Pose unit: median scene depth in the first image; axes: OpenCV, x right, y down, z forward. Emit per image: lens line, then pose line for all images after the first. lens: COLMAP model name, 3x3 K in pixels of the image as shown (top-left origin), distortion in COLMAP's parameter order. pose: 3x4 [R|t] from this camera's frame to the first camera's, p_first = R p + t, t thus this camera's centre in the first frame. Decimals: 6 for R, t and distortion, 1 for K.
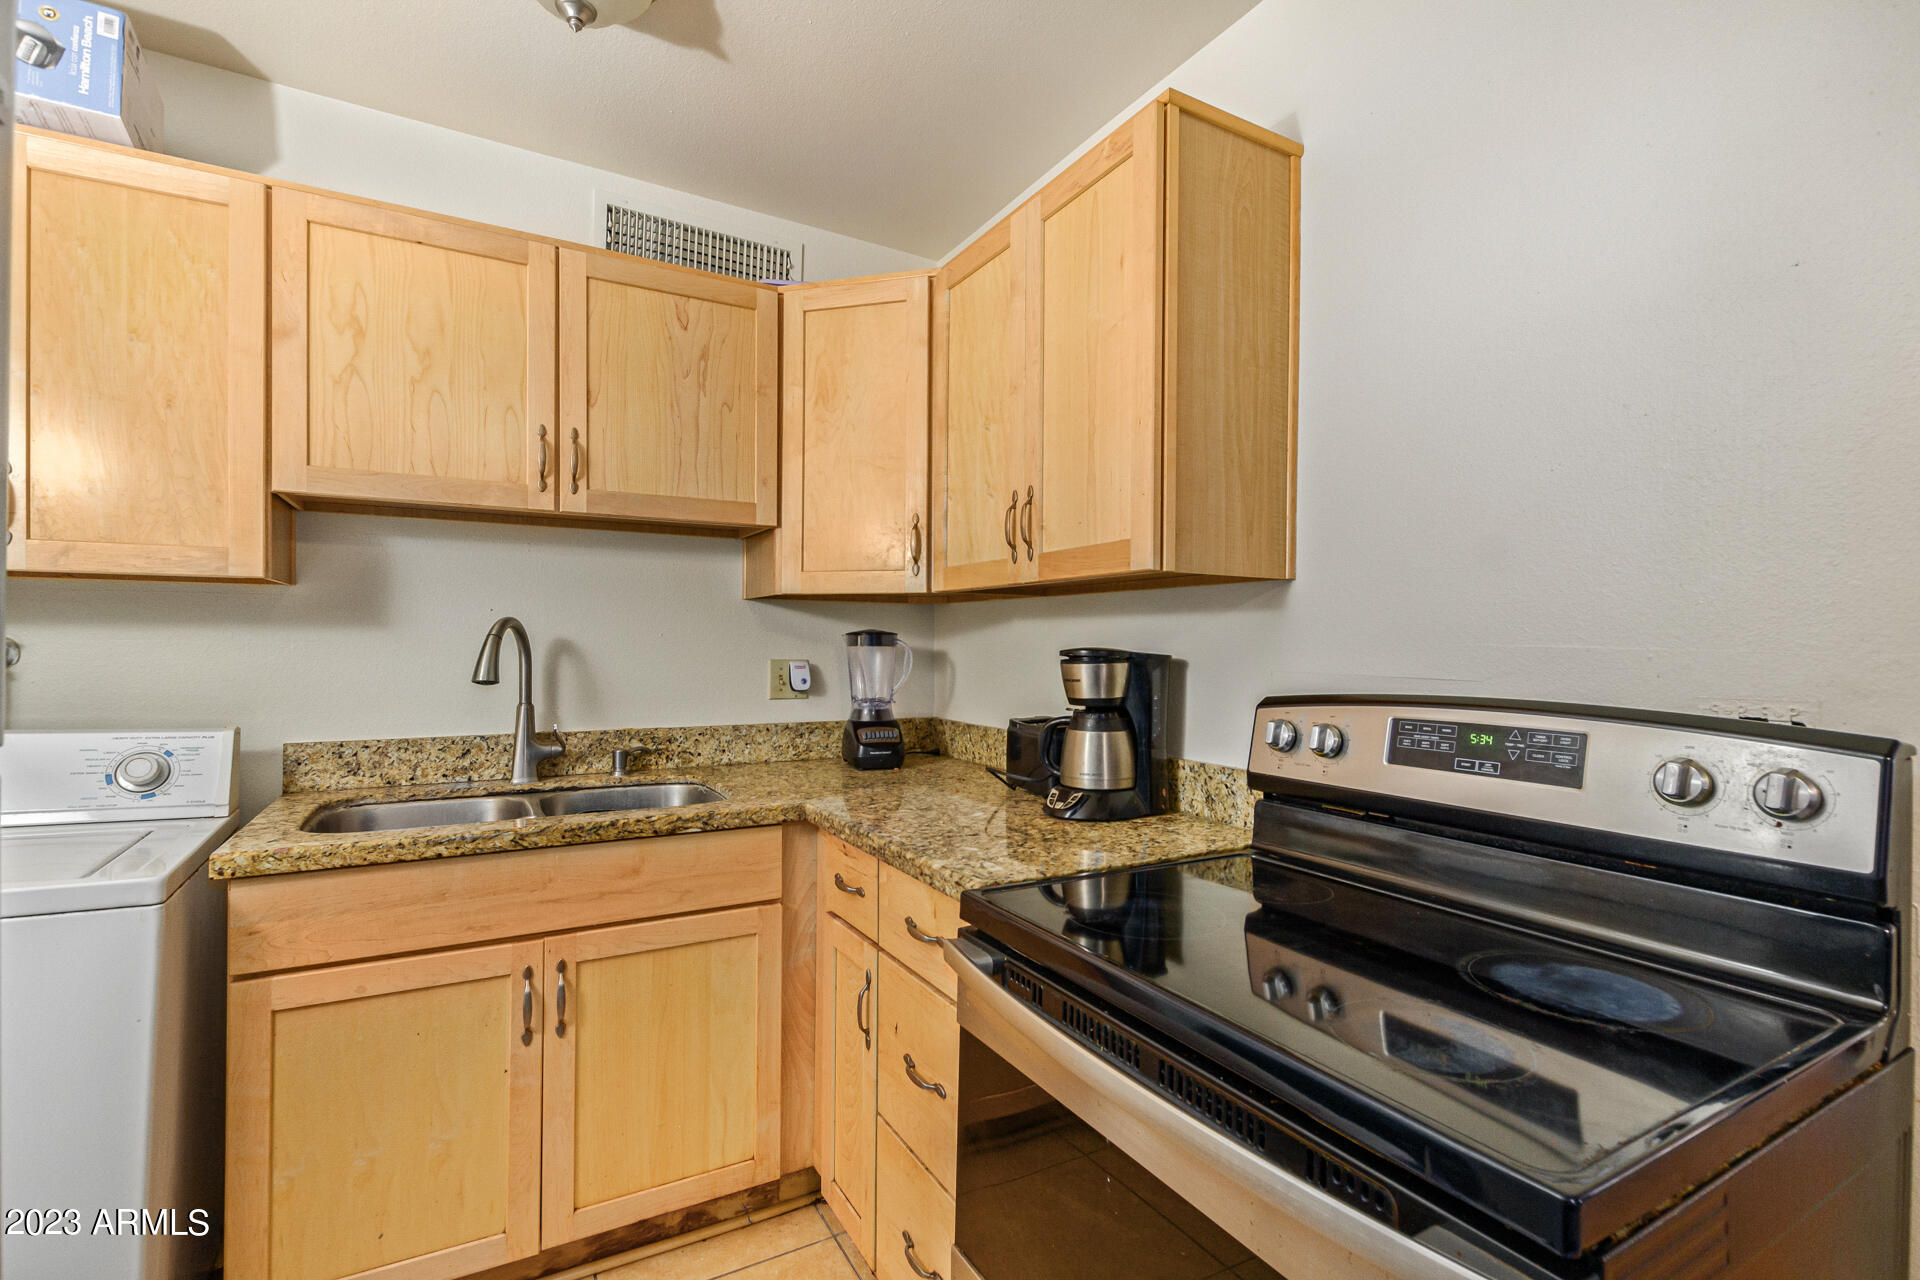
lens RADIAL K [[880.7, 0, 954.1], [0, 880.7, 644.5], [0, 0, 1]] dist [-0.000503, -0.001188]
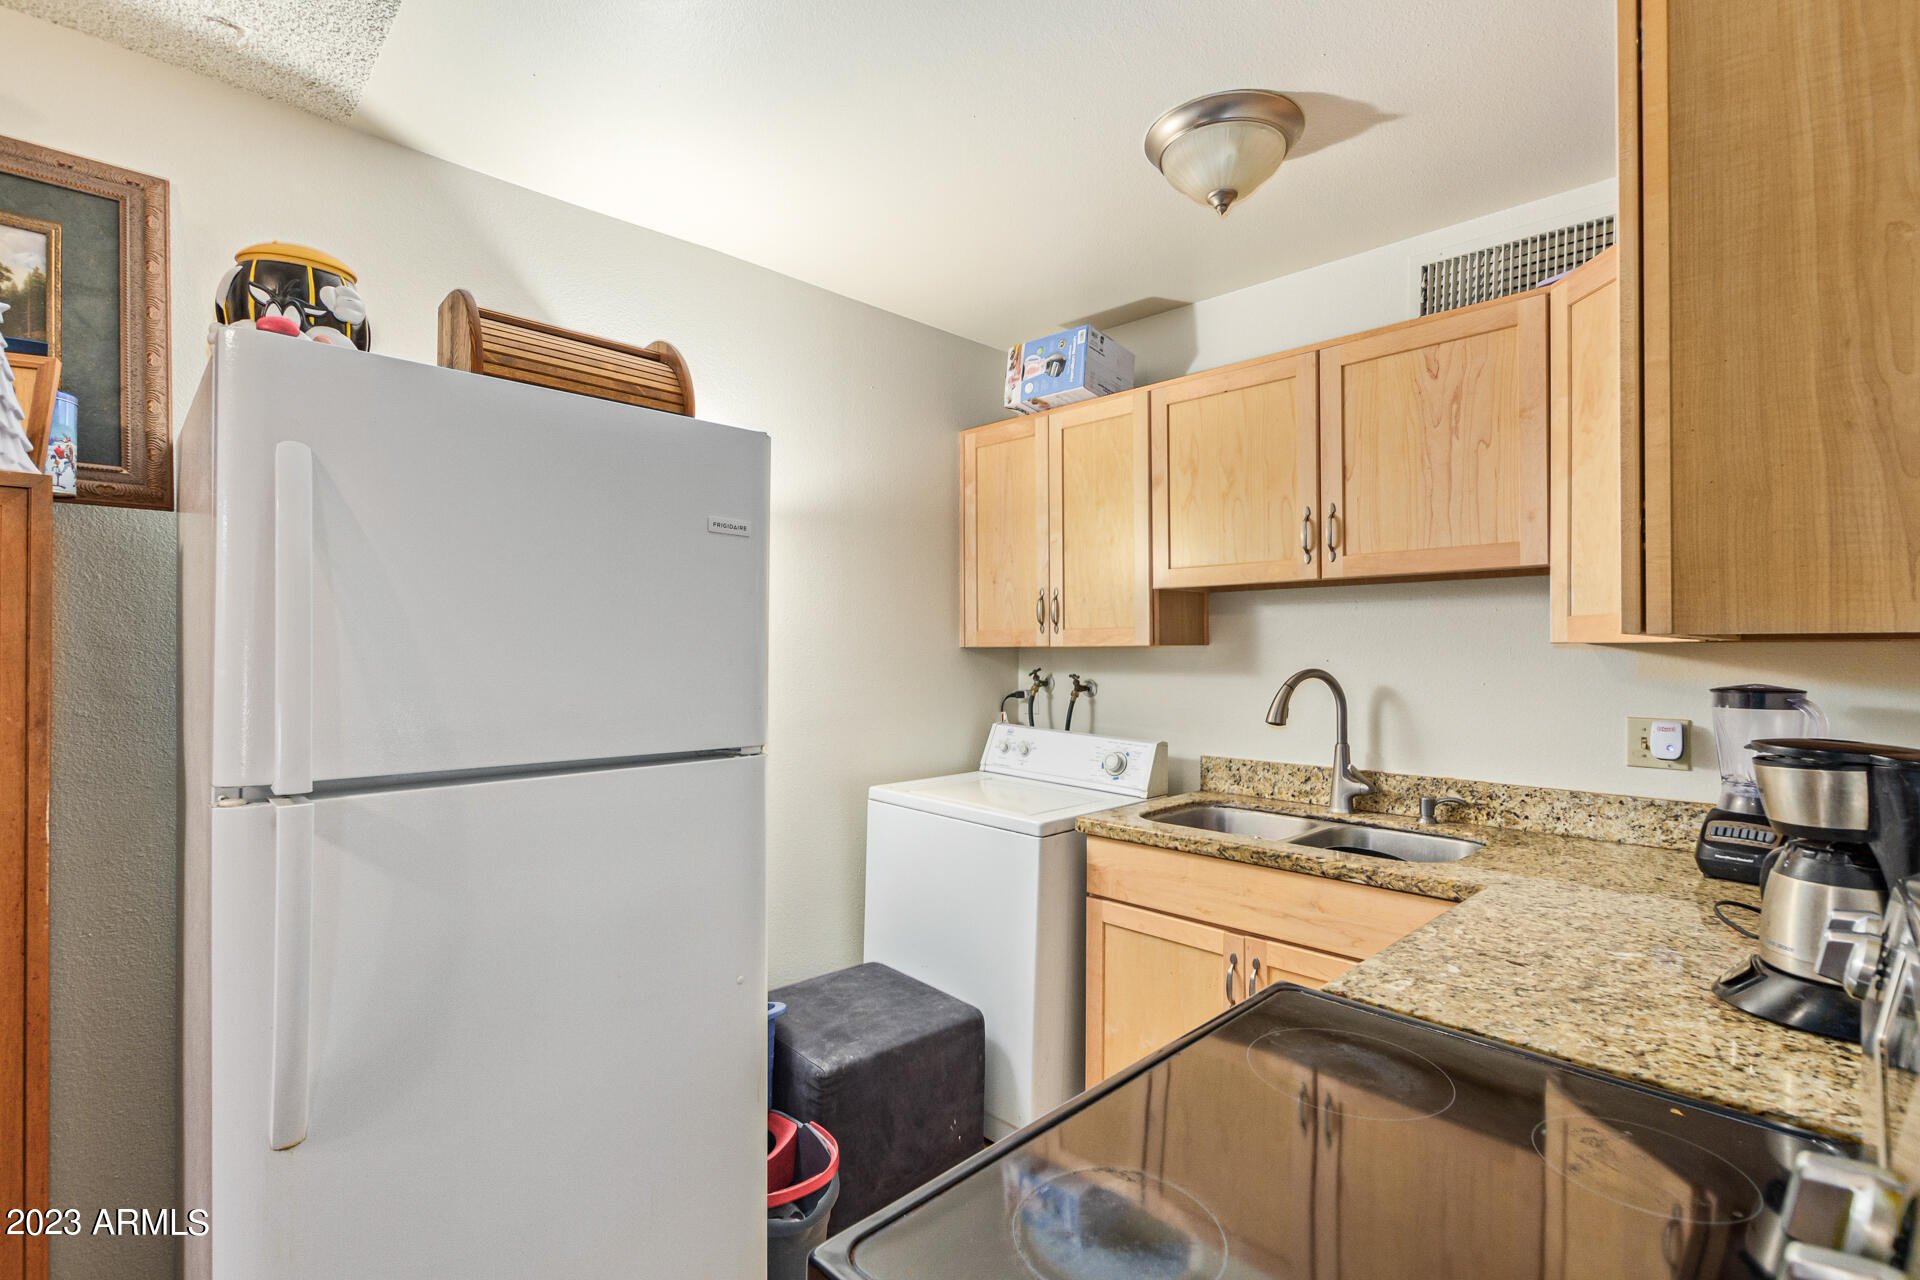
lens RADIAL K [[880.7, 0, 958.0], [0, 880.7, 642.5], [0, 0, 1]] dist [-0.000503, -0.001188]
pose [[0.254307, -0.016089, -0.966990, 0.533675], [0.000478, 0.999864, -0.016510, -0.048783], [0.967124, 0.003736, 0.254280, 0.247340]]
